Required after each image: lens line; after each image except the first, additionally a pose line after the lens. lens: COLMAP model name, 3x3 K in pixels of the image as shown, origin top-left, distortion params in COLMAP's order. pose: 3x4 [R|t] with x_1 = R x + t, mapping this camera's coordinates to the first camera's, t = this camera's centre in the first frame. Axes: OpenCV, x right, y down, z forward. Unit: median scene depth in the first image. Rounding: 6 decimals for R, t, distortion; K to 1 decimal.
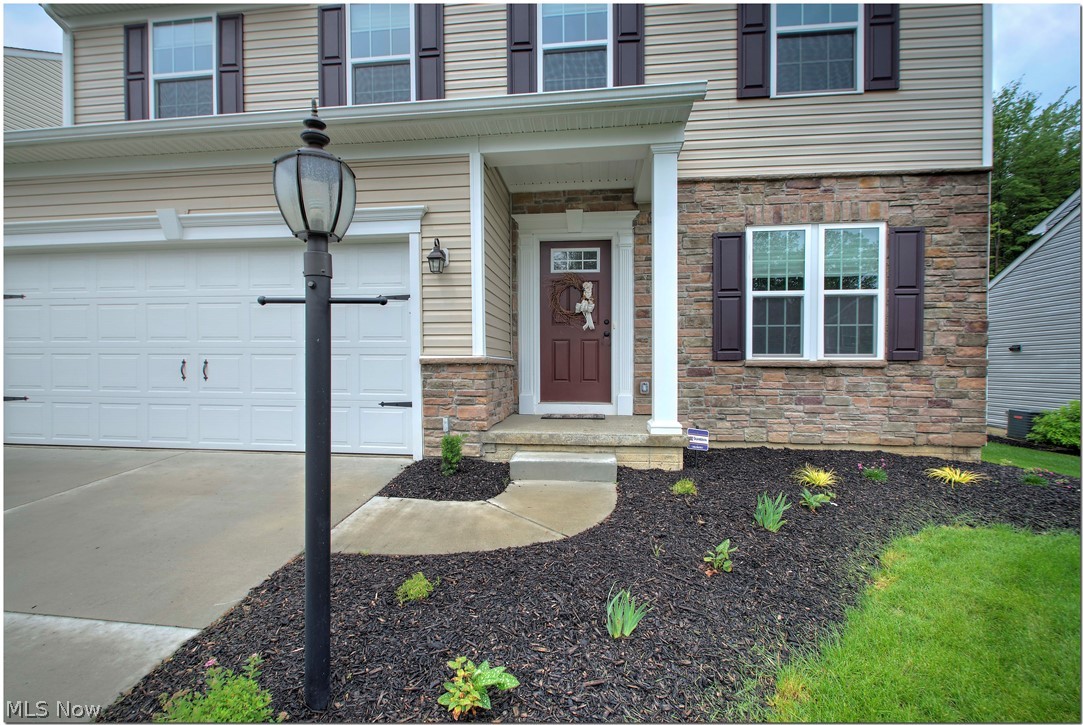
lens RADIAL K [[507.0, 0, 538.4], [0, 507.0, 369.9], [0, 0, 1]] dist [-0.003890, -0.000681]
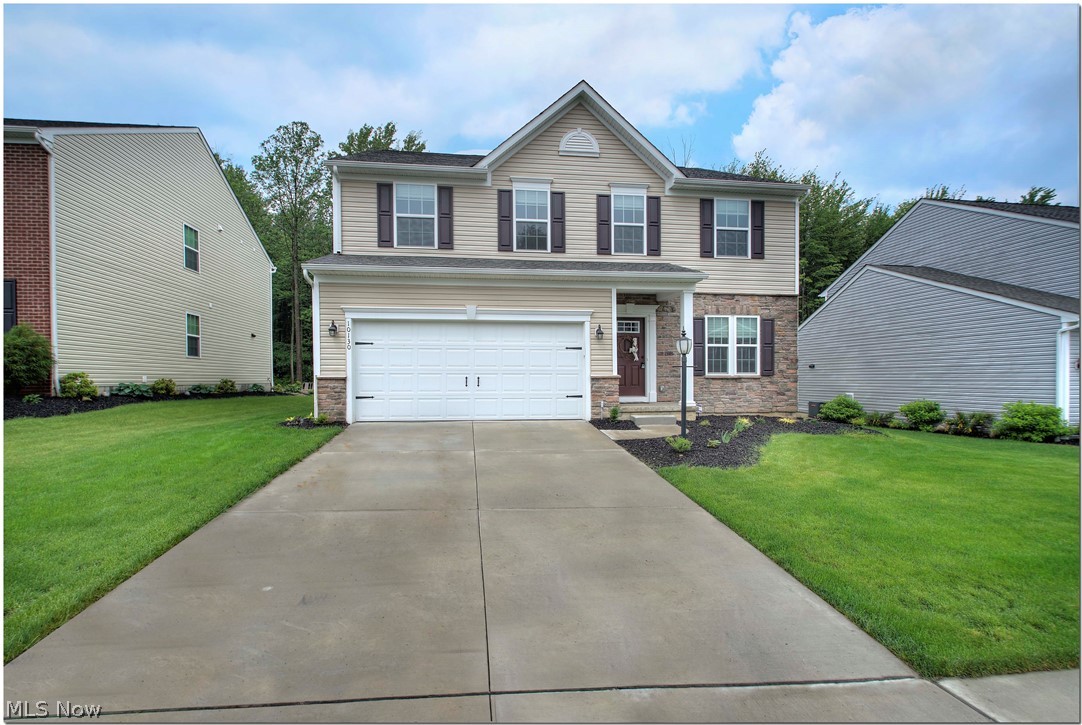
lens RADIAL K [[506.6, 0, 537.9], [0, 506.6, 369.9], [0, 0, 1]] dist [-0.003890, -0.000681]
pose [[0.968754, -0.000990, 0.248021, -0.851542], [0.005509, 0.999831, -0.017526, -0.008788], [-0.247962, 0.018345, 0.968596, -0.962983]]
